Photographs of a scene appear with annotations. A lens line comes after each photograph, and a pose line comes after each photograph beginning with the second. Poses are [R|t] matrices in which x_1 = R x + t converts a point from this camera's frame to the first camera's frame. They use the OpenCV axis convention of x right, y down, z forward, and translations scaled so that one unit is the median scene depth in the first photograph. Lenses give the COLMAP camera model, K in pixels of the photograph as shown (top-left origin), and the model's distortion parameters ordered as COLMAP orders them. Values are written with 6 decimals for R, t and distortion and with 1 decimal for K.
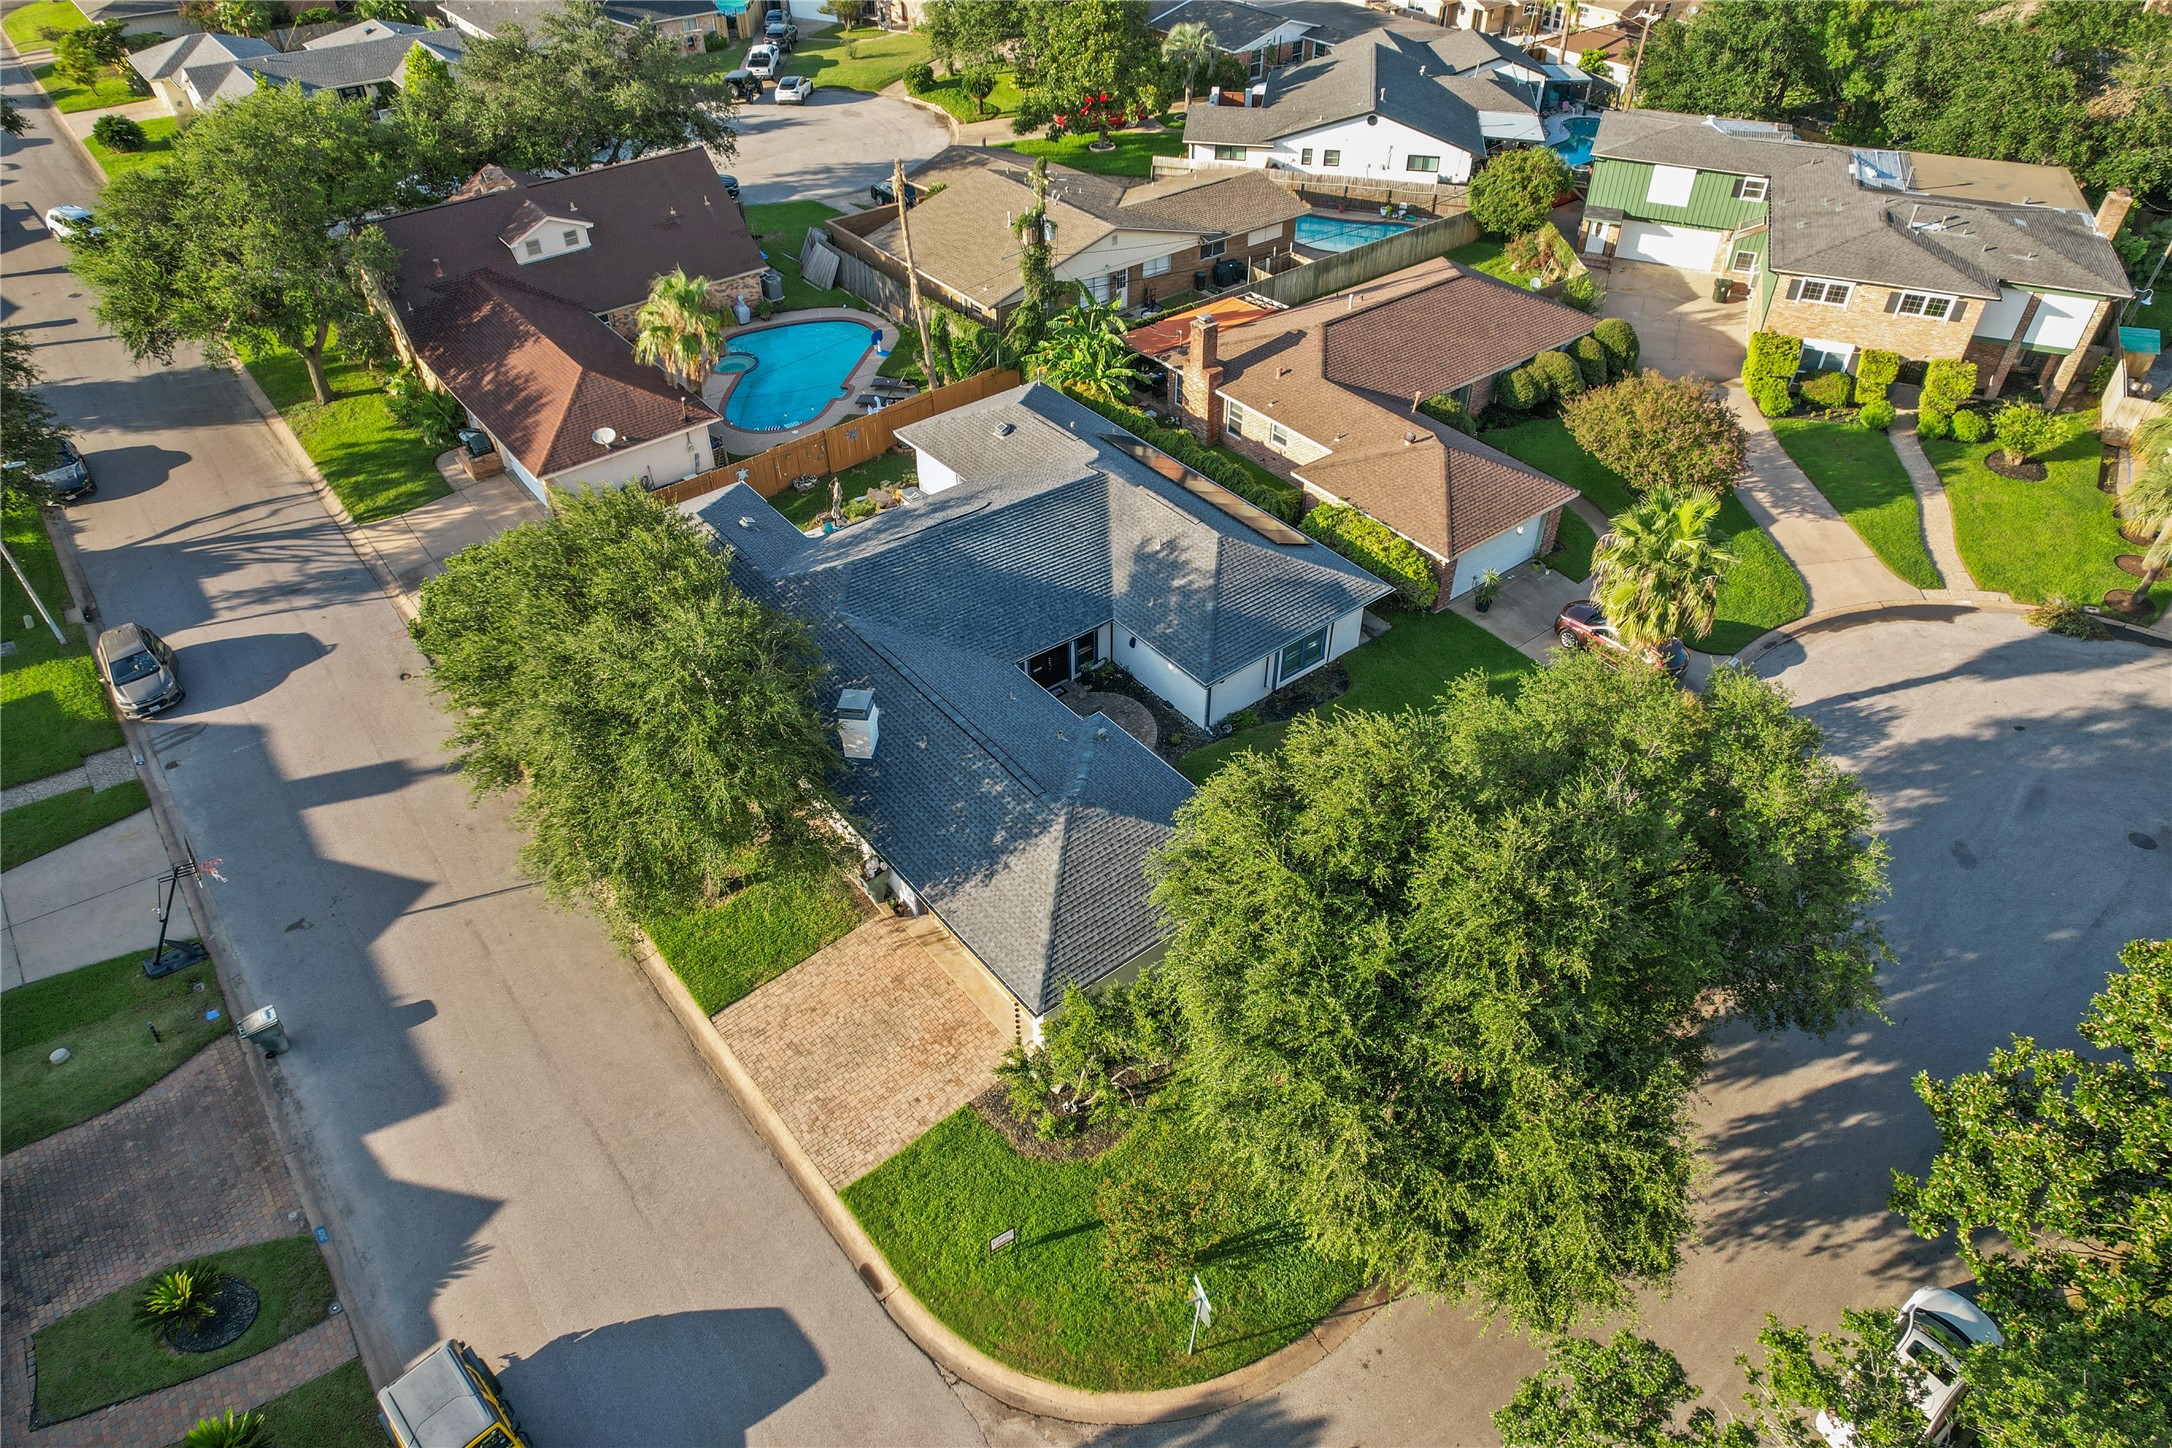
lens RADIAL K [[1356.4, 0, 1078.3], [0, 1356.4, 729.4], [0, 0, 1]] dist [-0.005529, -0.000485]
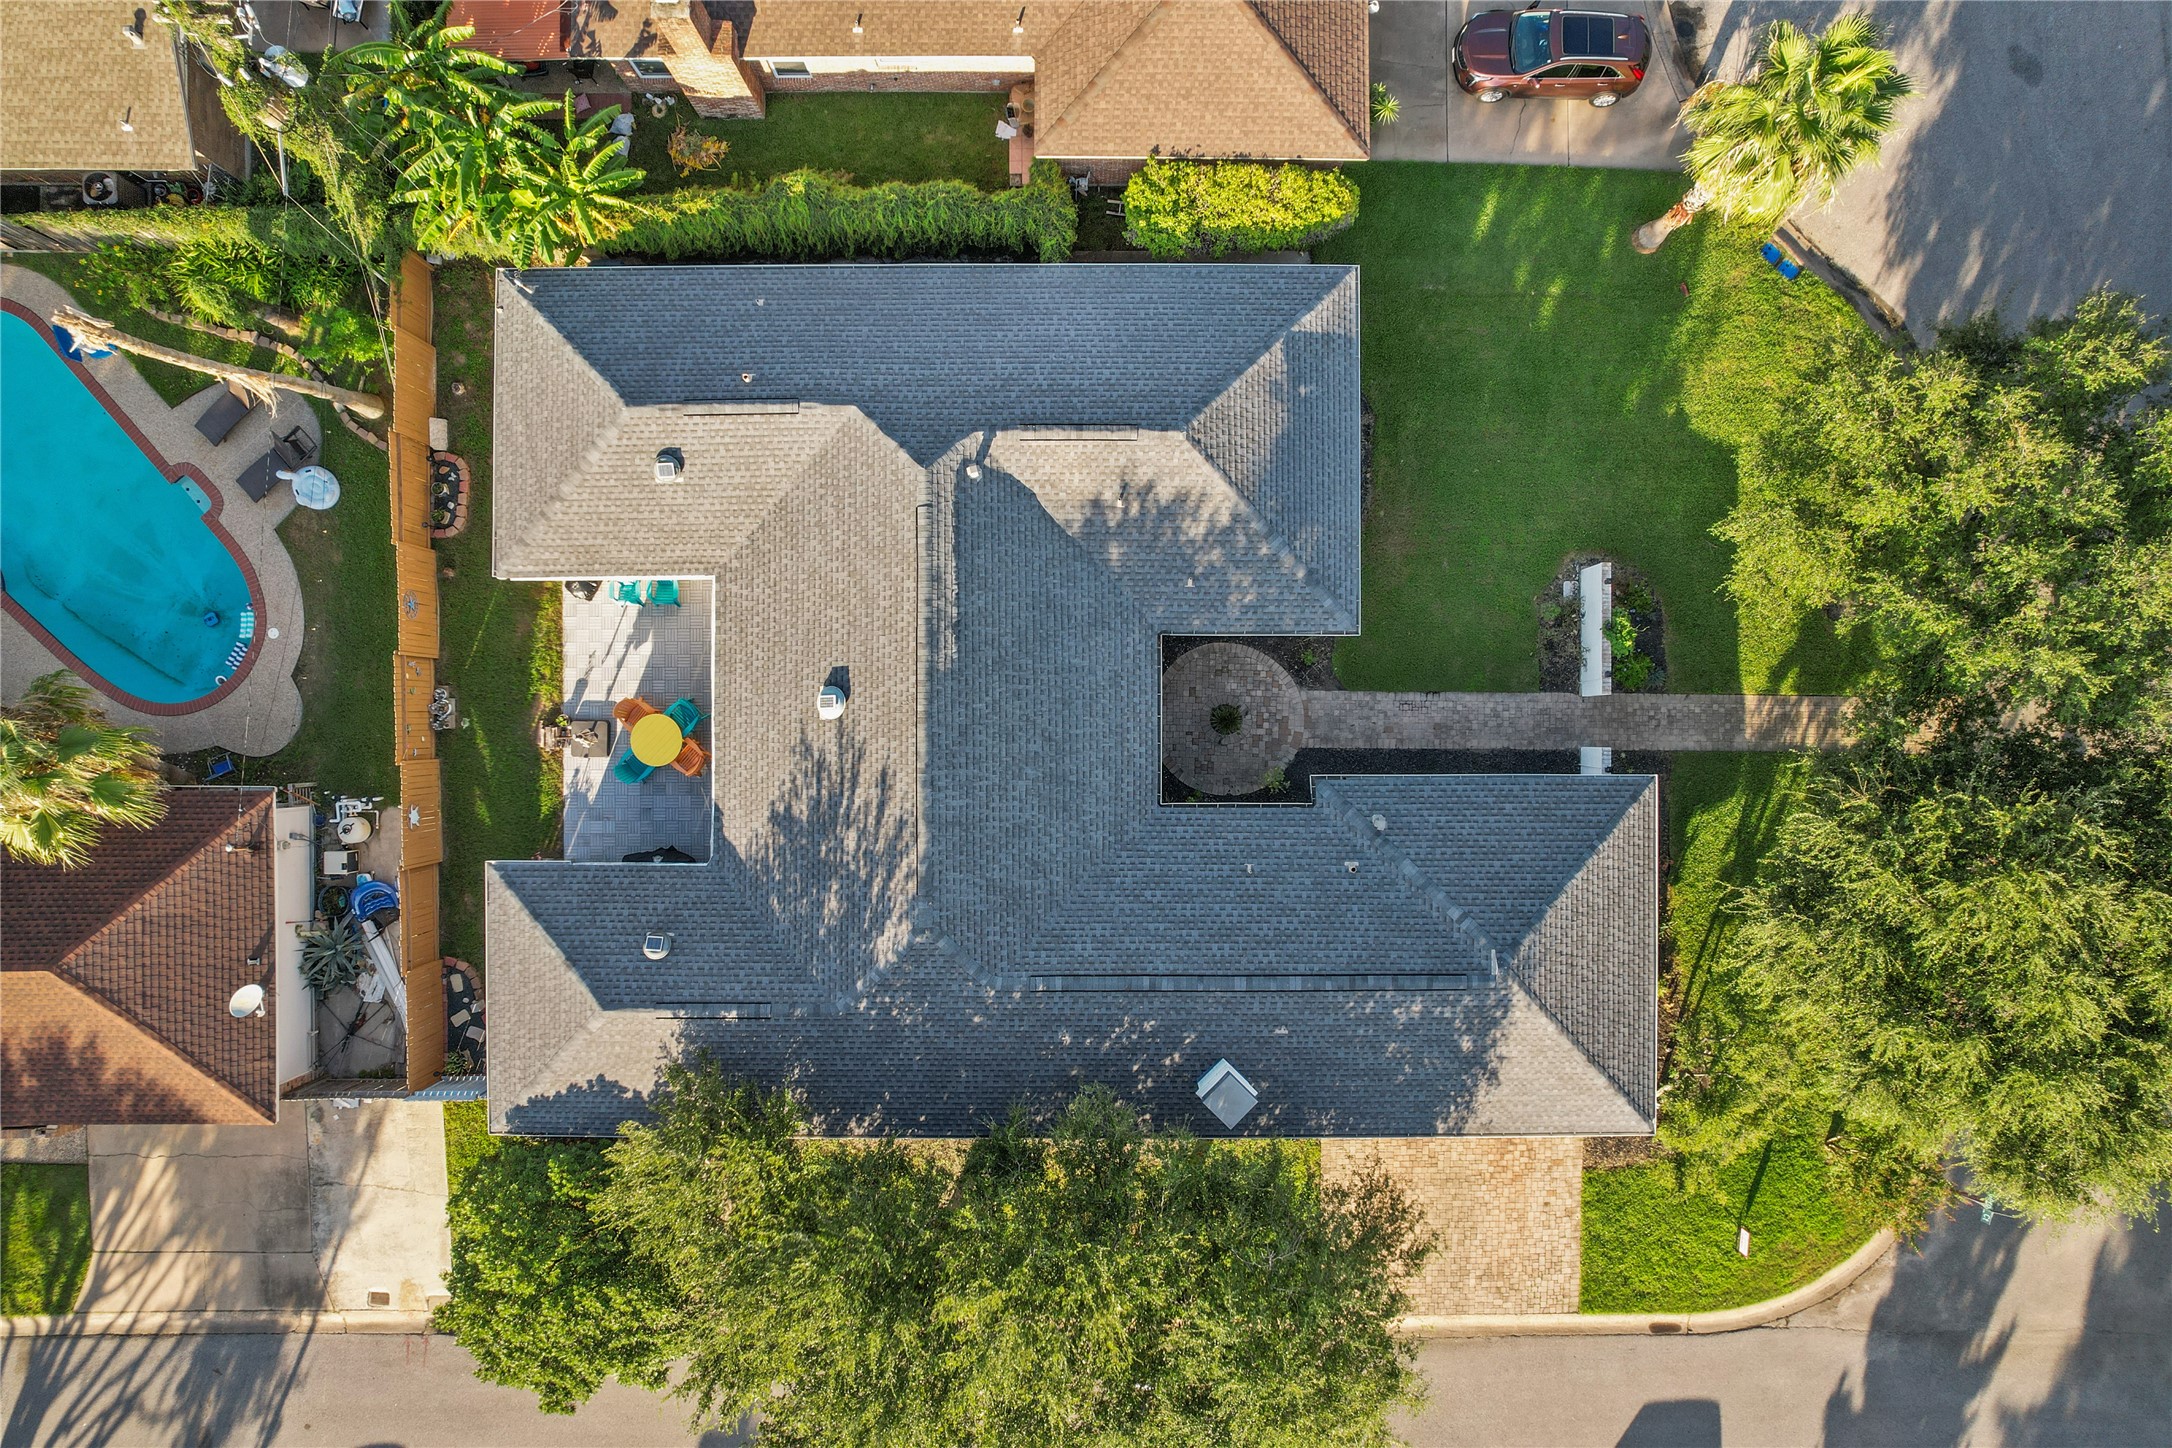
lens RADIAL K [[1356.4, 0, 1078.3], [0, 1356.4, 729.4], [0, 0, 1]] dist [-0.005529, -0.000485]
pose [[0.615070, -0.788197, 0.020840, -0.073306], [0.499810, 0.410196, 0.762843, -0.818773], [-0.609819, -0.458785, 0.646248, 0.706442]]
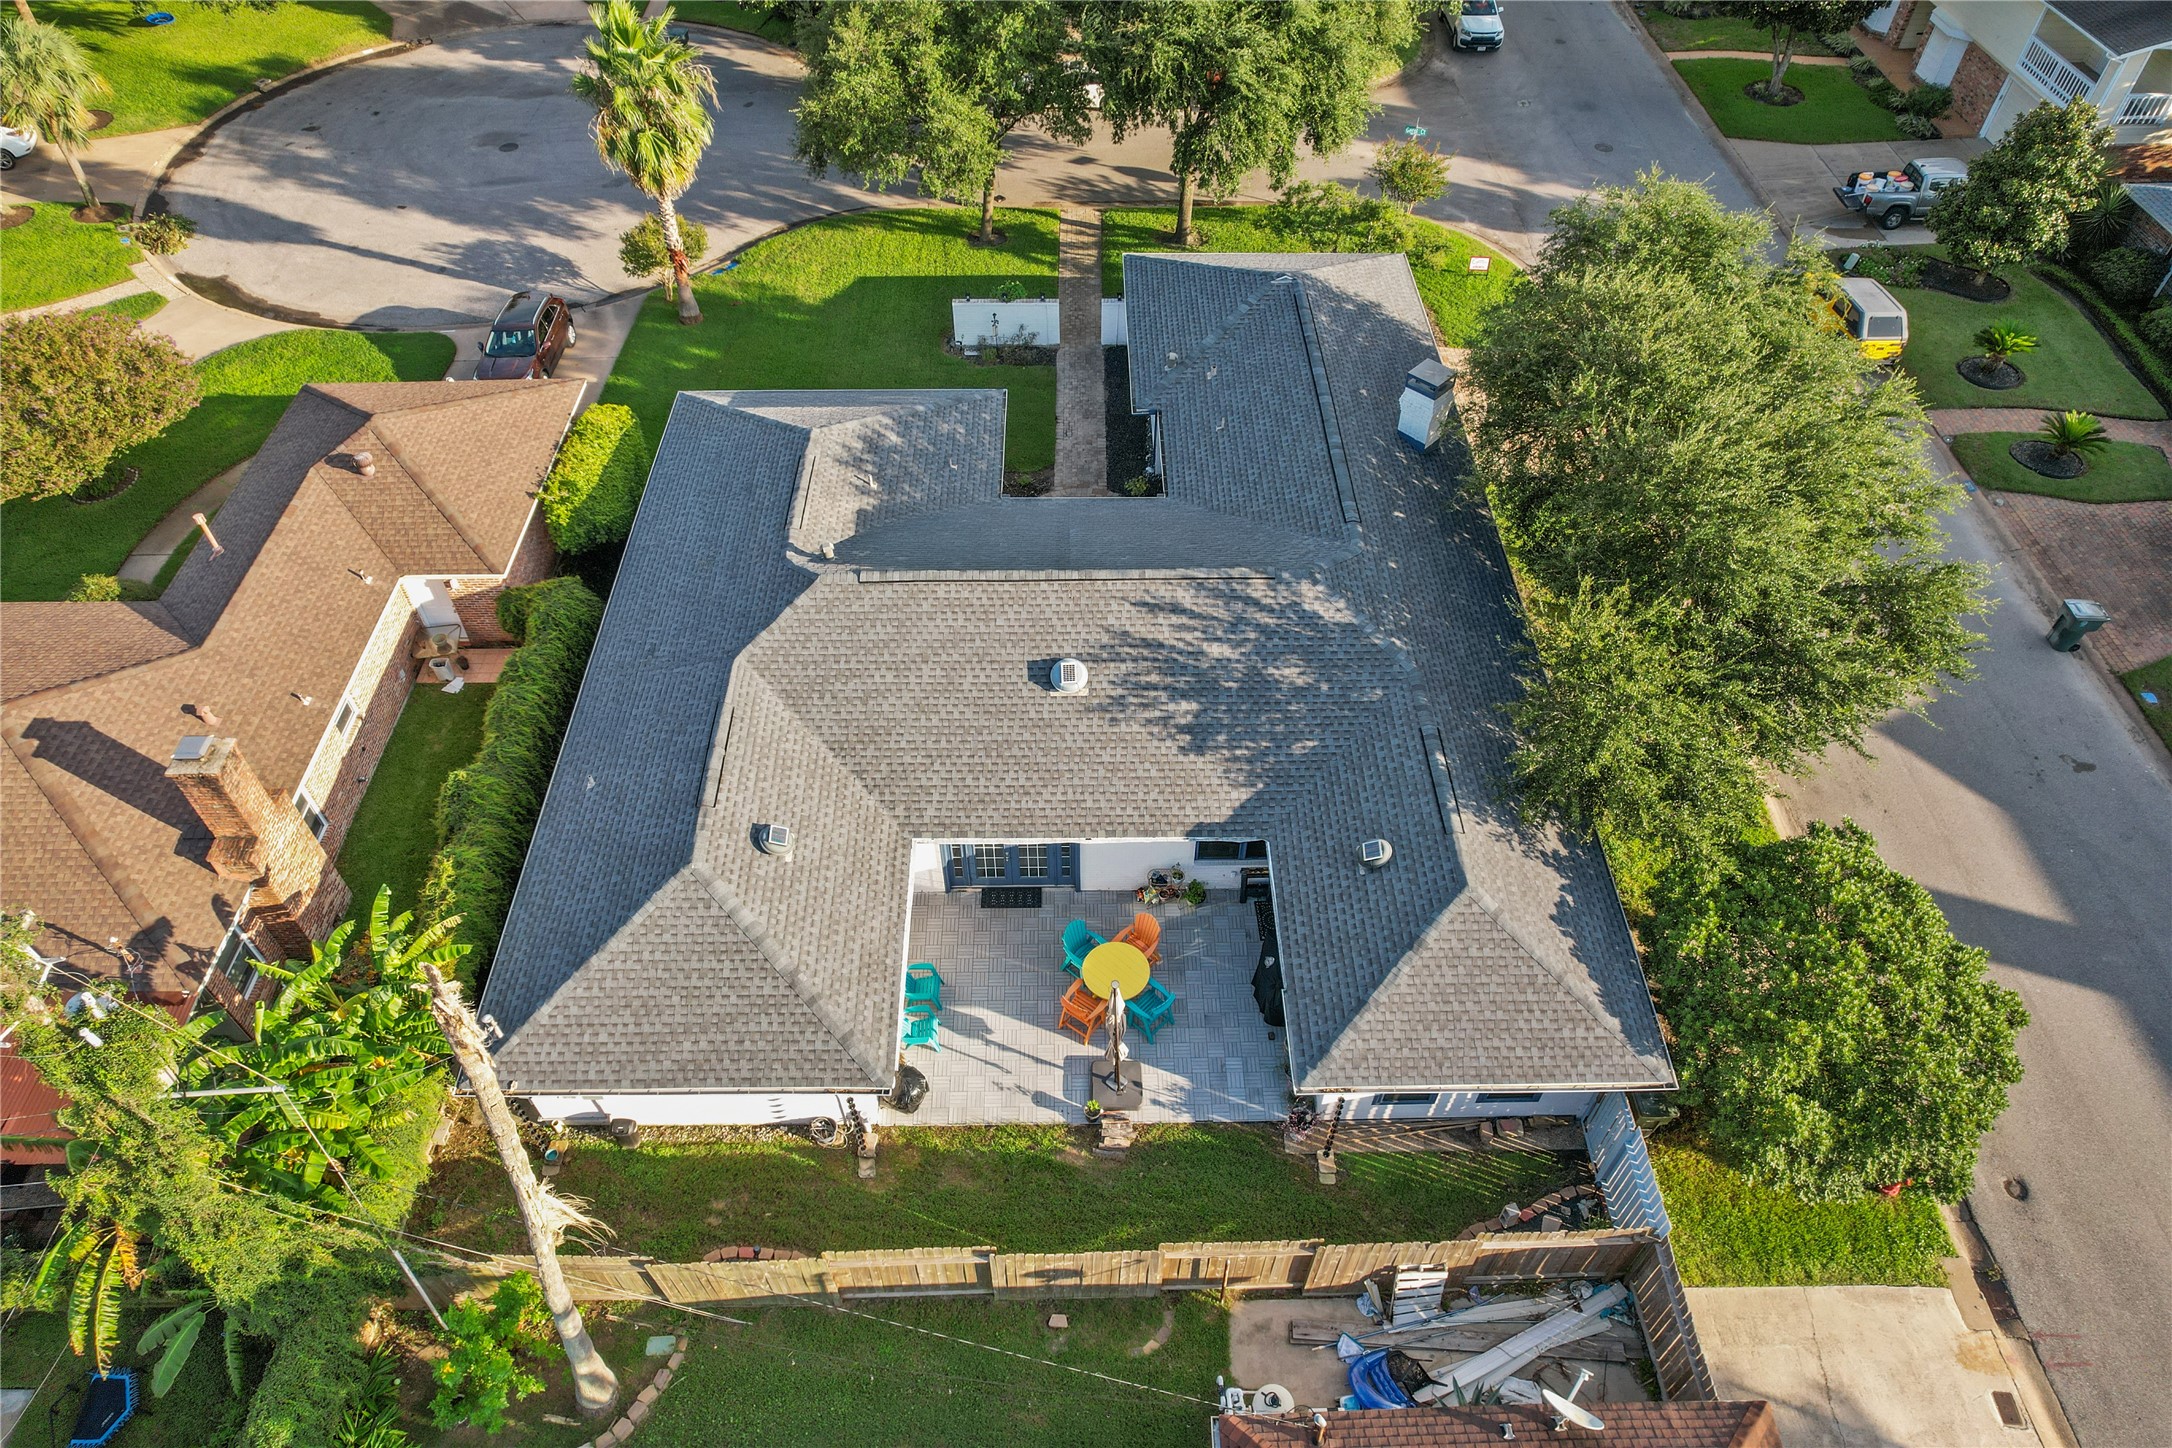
lens RADIAL K [[1356.4, 0, 1078.3], [0, 1356.4, 729.4], [0, 0, 1]] dist [-0.005529, -0.000485]
pose [[-0.793446, -0.440946, 0.419535, -0.492182], [0.402418, 0.137067, 0.905137, -0.935207], [-0.456621, 0.887006, 0.068690, 1.364429]]
